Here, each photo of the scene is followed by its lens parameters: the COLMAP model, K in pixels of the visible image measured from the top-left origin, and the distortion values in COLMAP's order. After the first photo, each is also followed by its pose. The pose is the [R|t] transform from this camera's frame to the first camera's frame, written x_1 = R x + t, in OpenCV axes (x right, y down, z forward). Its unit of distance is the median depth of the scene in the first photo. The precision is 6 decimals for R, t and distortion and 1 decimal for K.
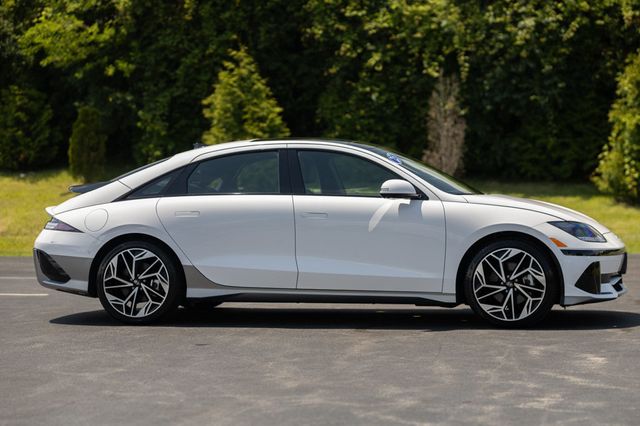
lens RADIAL K [[1543.6, 0, 320.5], [0, 1543.6, 213.1], [0, 0, 1]] dist [-0.009114, 0.006207]
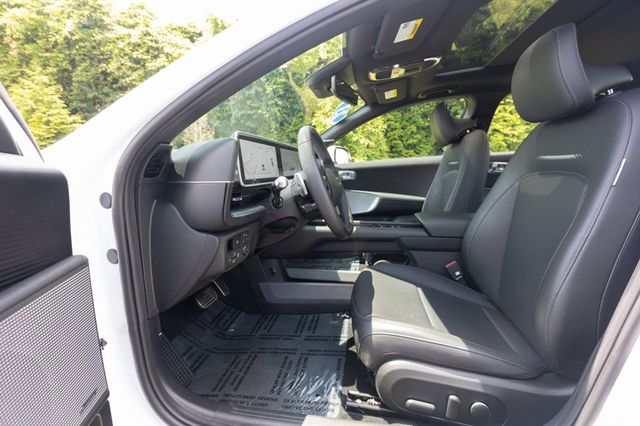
lens RADIAL K [[280.5, 0, 321.8], [0, 280.5, 211.4], [0, 0, 1]] dist [0.002340, 0.000600]
pose [[0.976147, -0.035865, 0.214126, 0.133964], [0.012741, 0.994025, 0.108410, -0.010045], [-0.216734, -0.103096, 0.970772, 0.720947]]
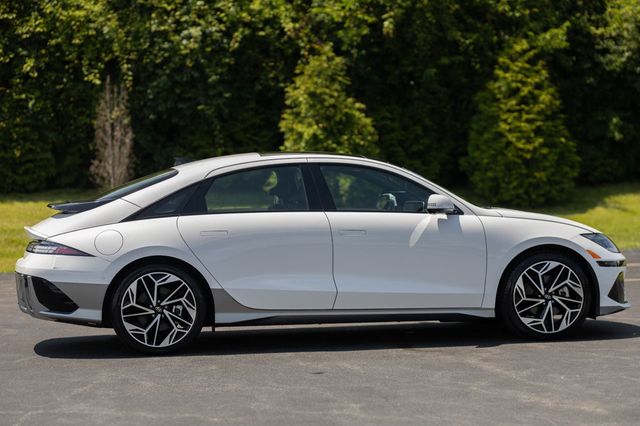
lens RADIAL K [[1540.0, 0, 320.8], [0, 1540.0, 197.2], [0, 0, 1]] dist [0.031239, 0.421087]
pose [[0.929441, -0.011914, 0.368778, -0.156764], [0.017190, 0.999791, -0.011024, -0.004255], [-0.368570, 0.016585, 0.929452, 0.047063]]
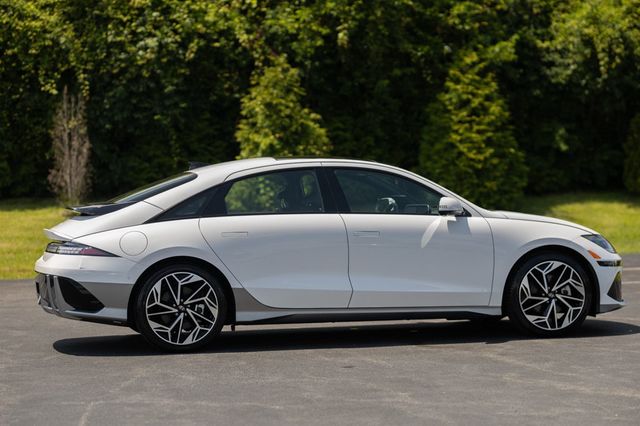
lens RADIAL K [[1536.0, 0, 318.7], [0, 1536.0, 212.3], [0, 0, 1]] dist [0.003118, 0.486035]
pose [[0.907507, -0.012540, 0.419851, -0.187328], [0.018009, 0.999797, -0.009066, -0.001602], [-0.419652, 0.015788, 0.907548, 0.045568]]
